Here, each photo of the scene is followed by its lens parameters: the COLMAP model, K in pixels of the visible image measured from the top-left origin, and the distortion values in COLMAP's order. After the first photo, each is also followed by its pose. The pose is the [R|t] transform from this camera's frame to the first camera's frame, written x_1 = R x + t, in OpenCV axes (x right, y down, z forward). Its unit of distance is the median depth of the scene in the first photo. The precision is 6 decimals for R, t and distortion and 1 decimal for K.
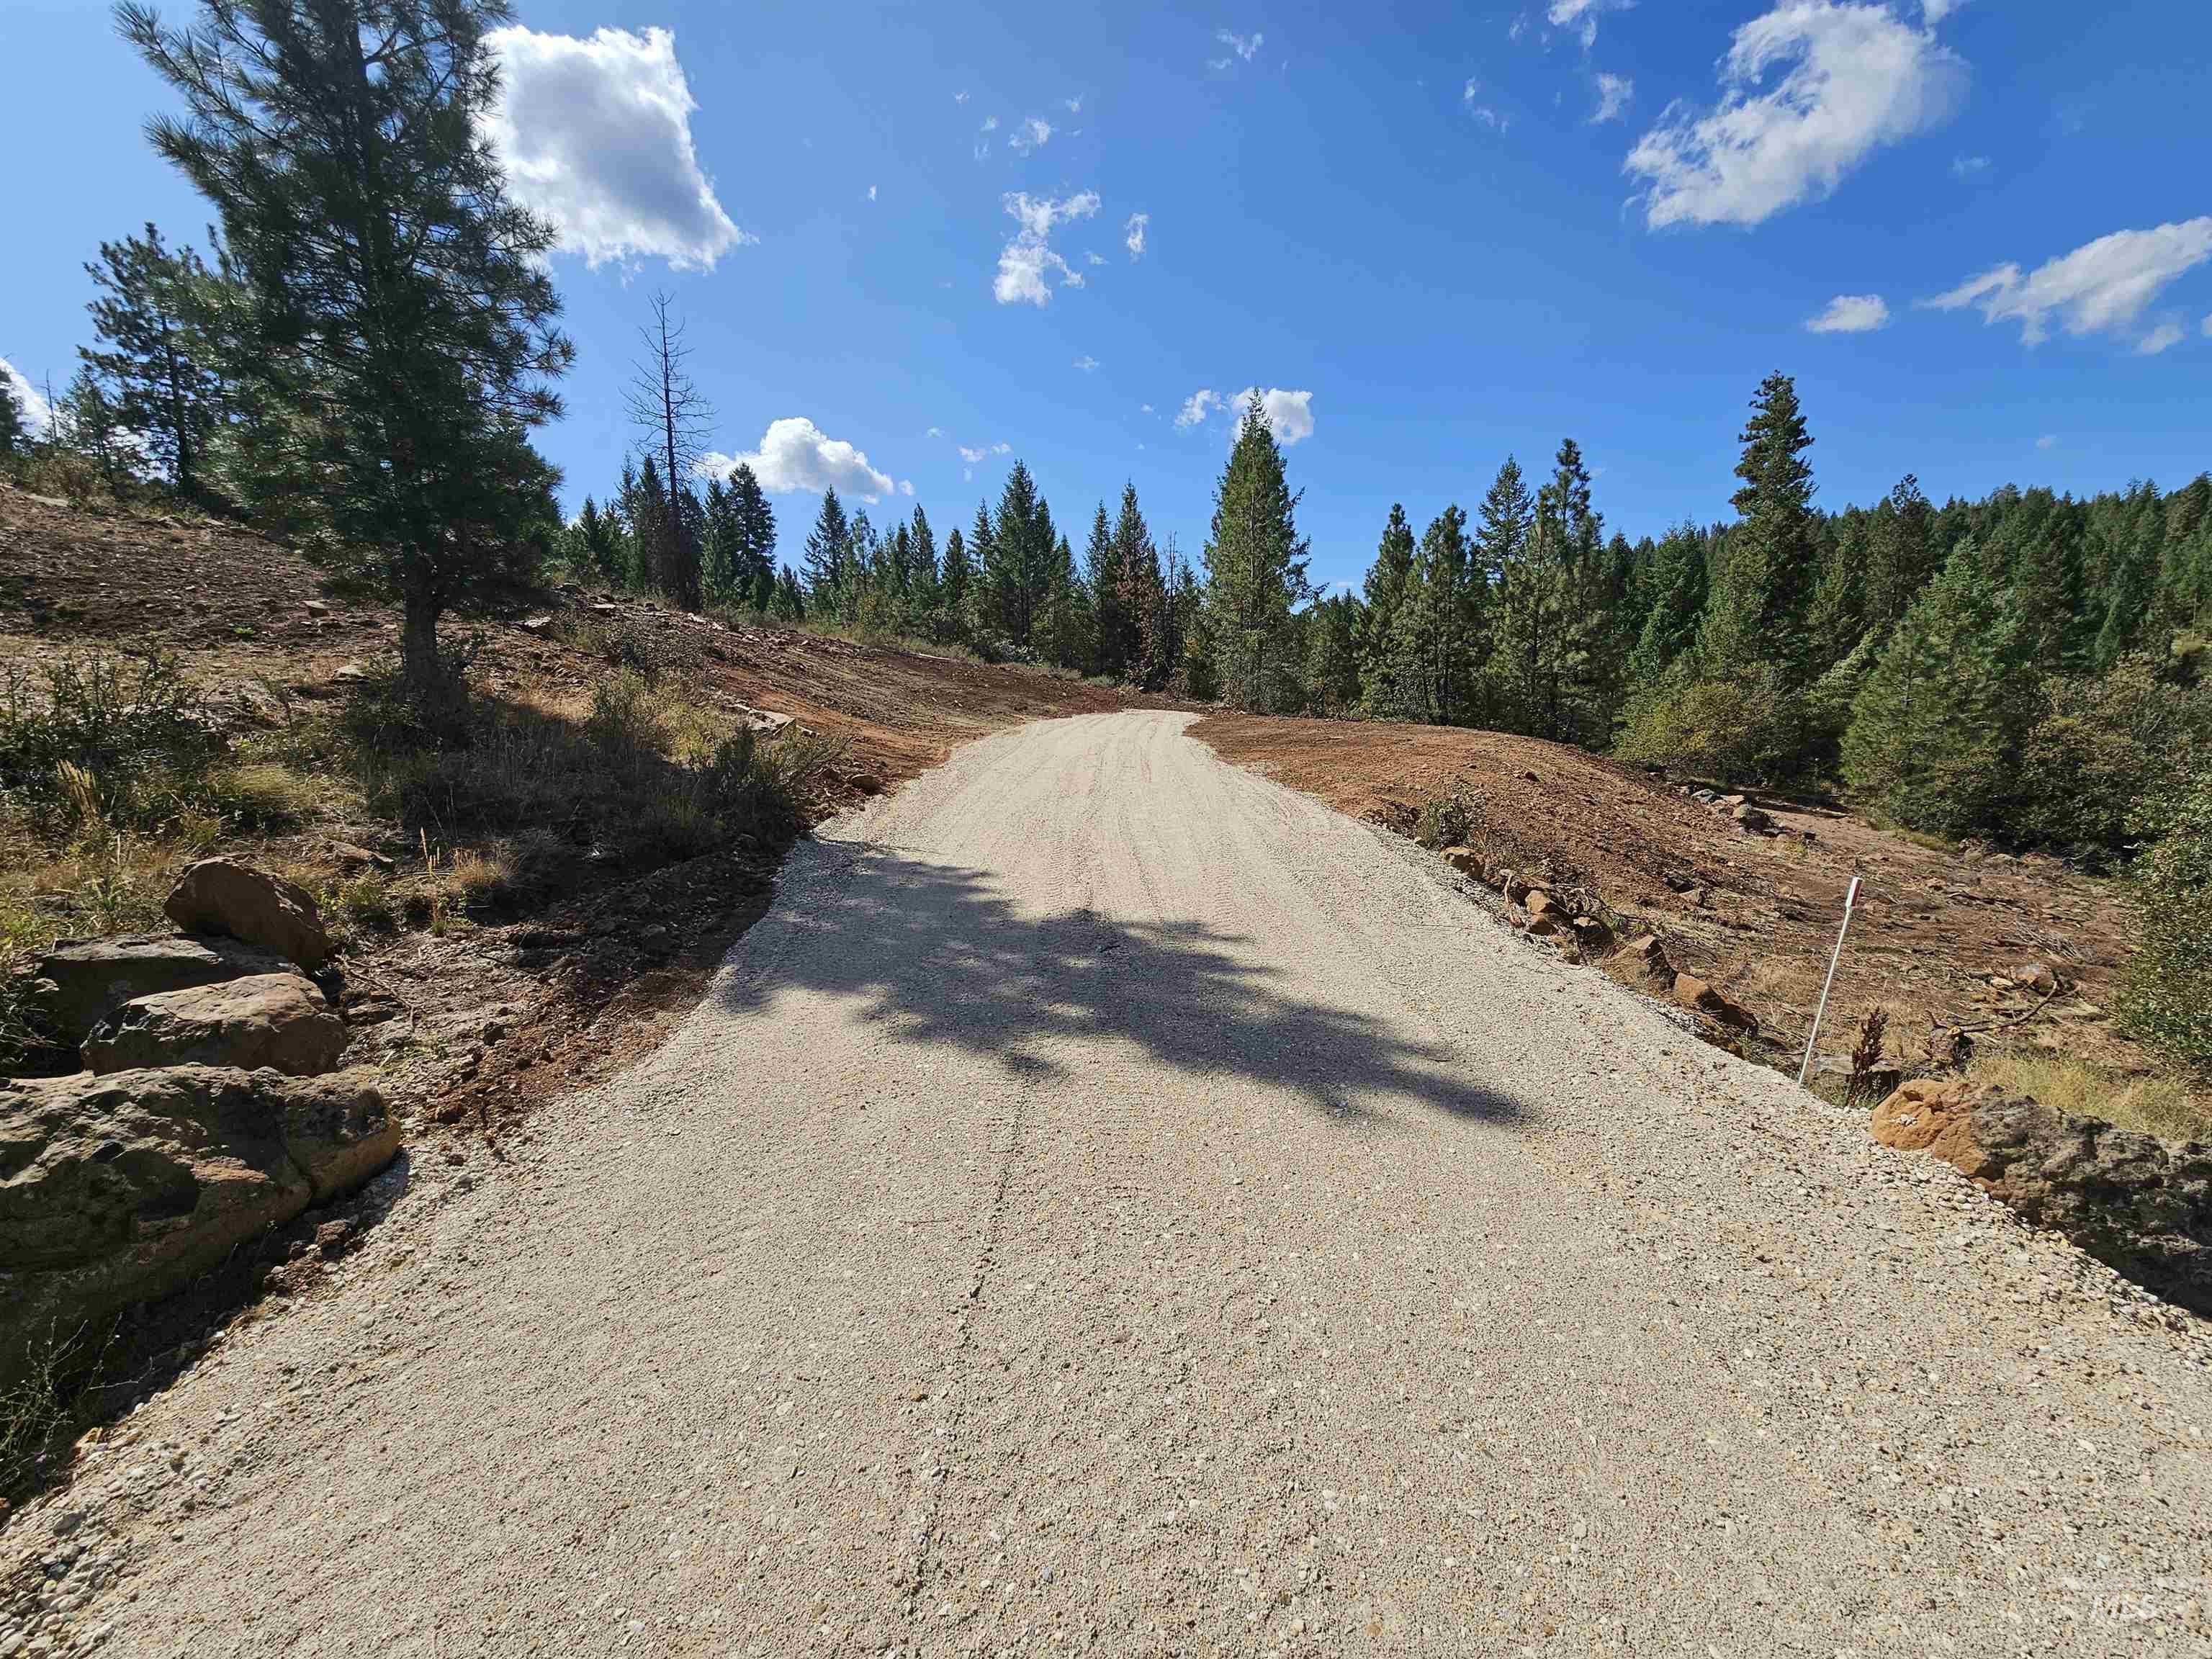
lens RADIAL K [[890.9, 0, 1114.6], [0, 890.9, 838.8], [0, 0, 1]] dist [0.000373, -0.000110]
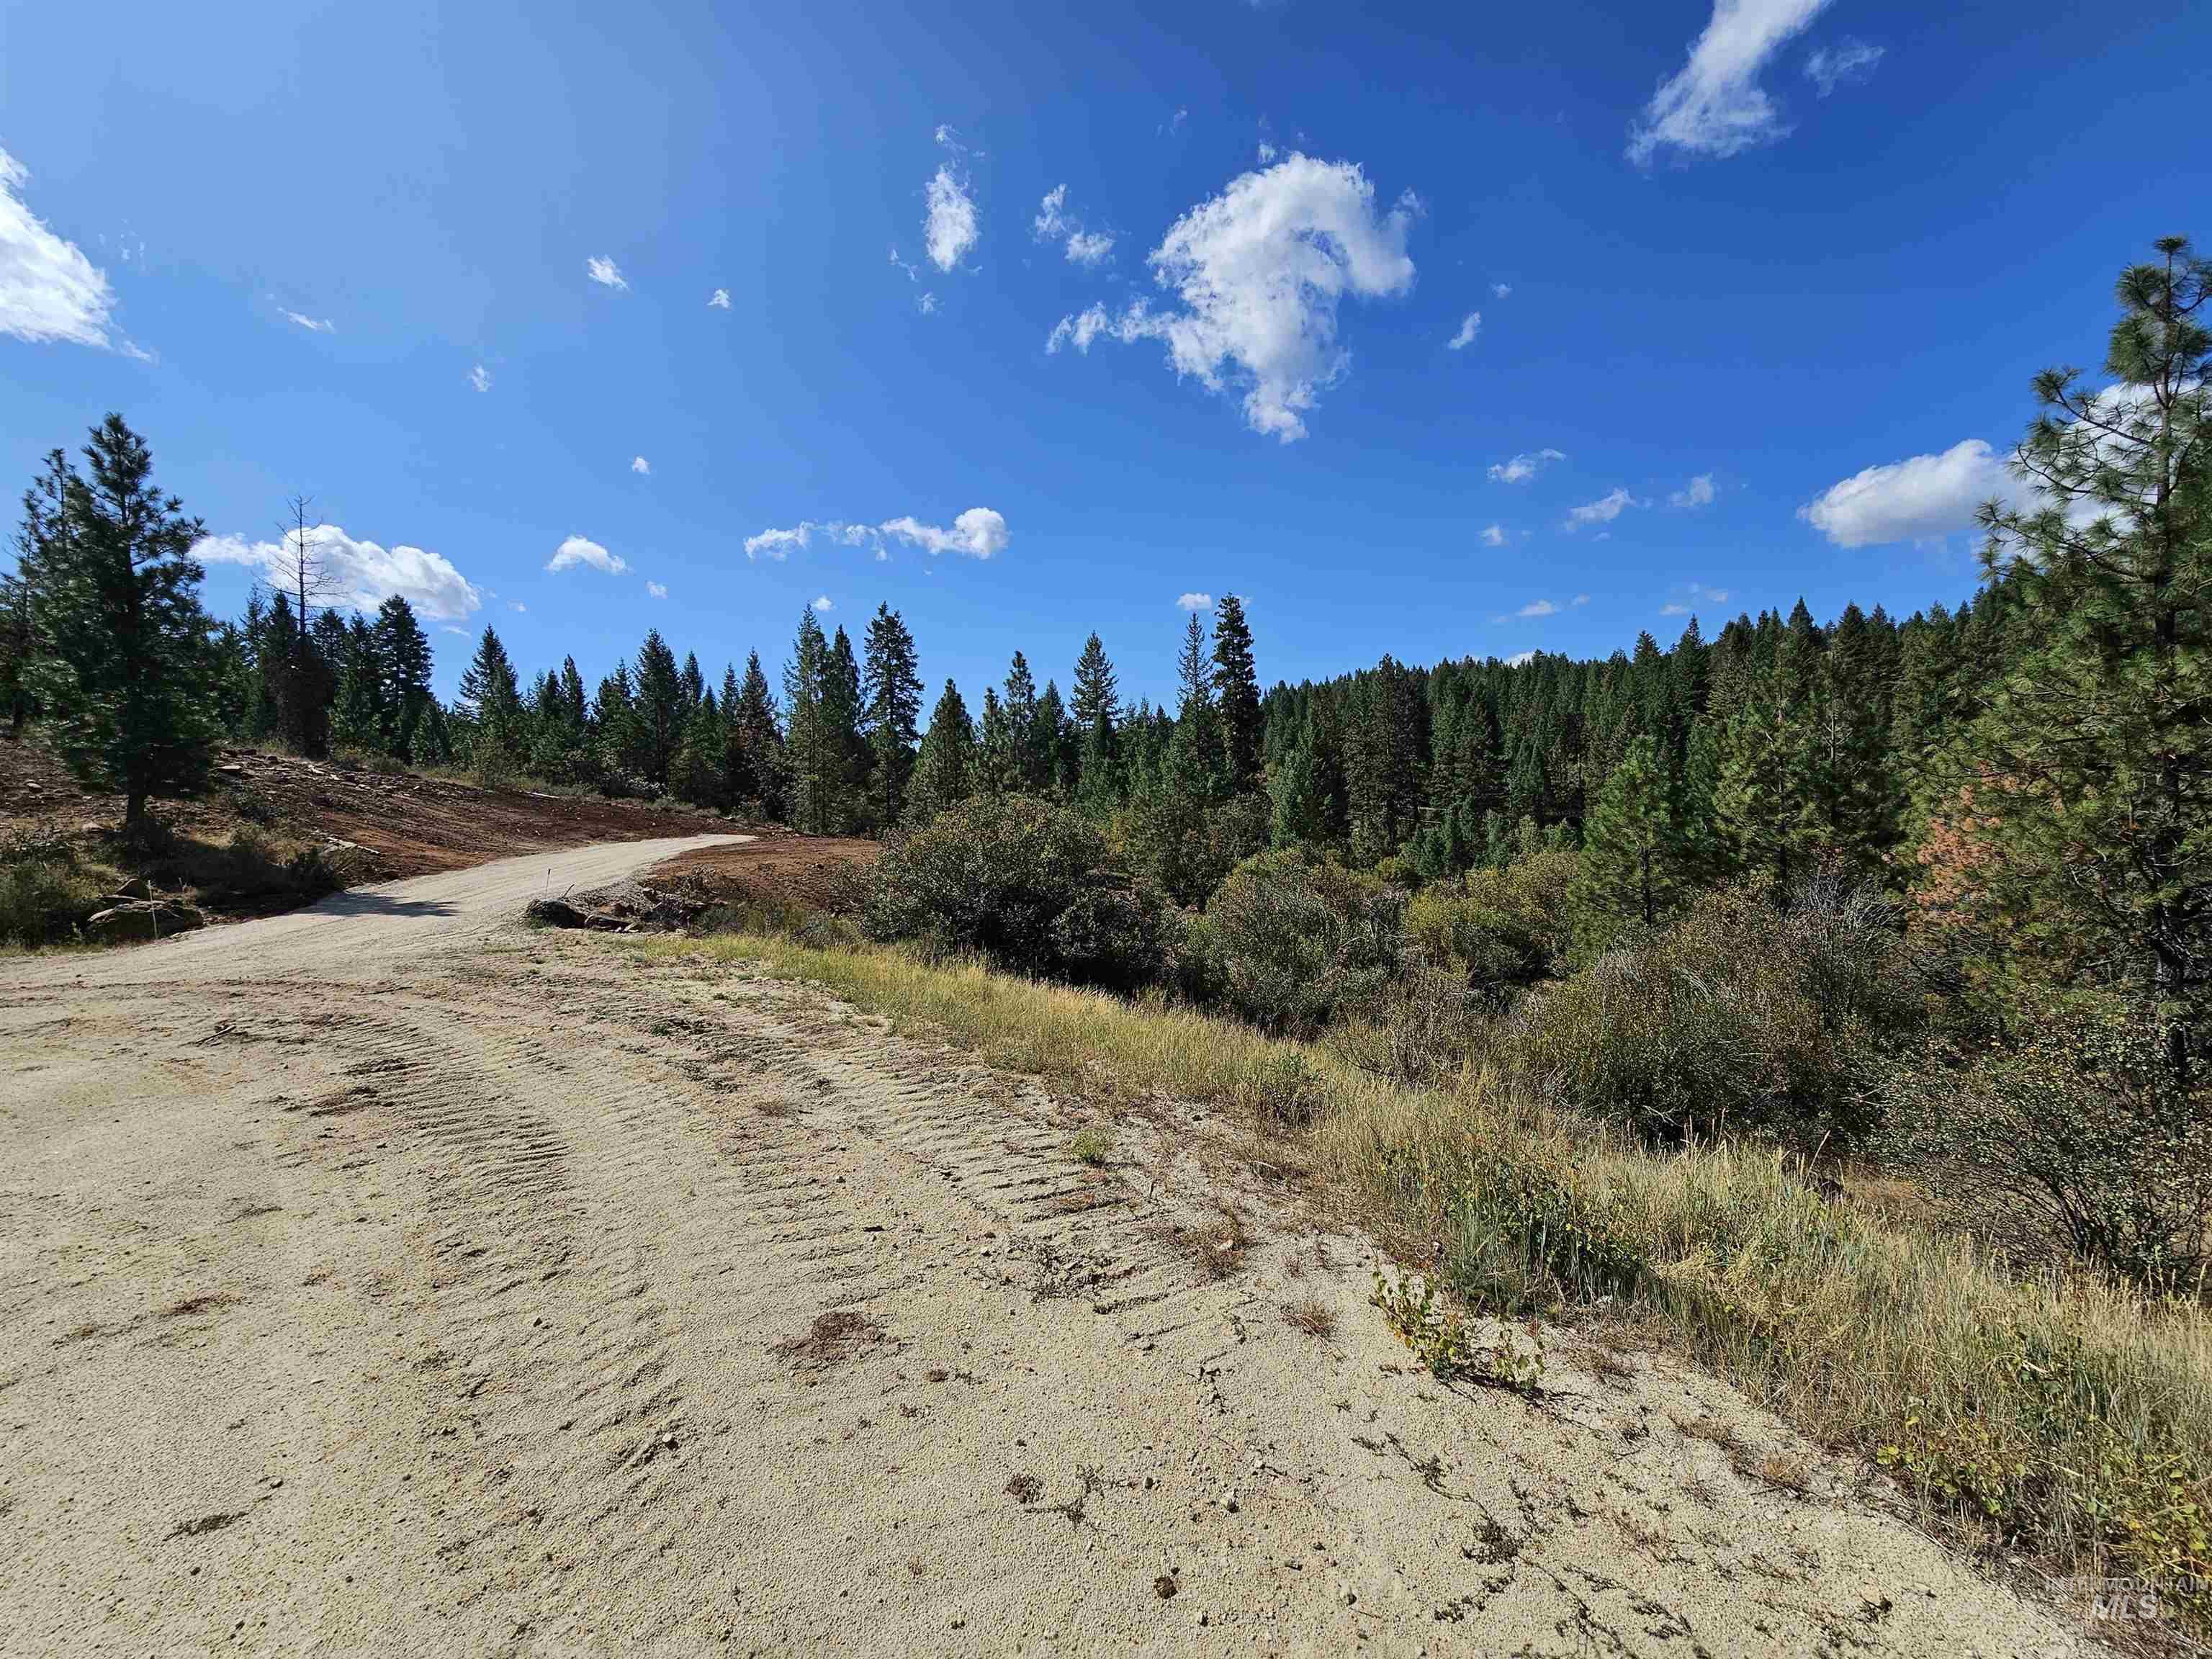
lens RADIAL K [[905.3, 0, 1106.0], [0, 905.3, 829.5], [0, 0, 1]] dist [-0.002531, -0.000610]
pose [[0.962437, -0.018167, 0.270896, 0.153059], [0.057364, 0.988841, -0.137488, 0.044377], [-0.265375, 0.147863, 0.952739, -0.295139]]
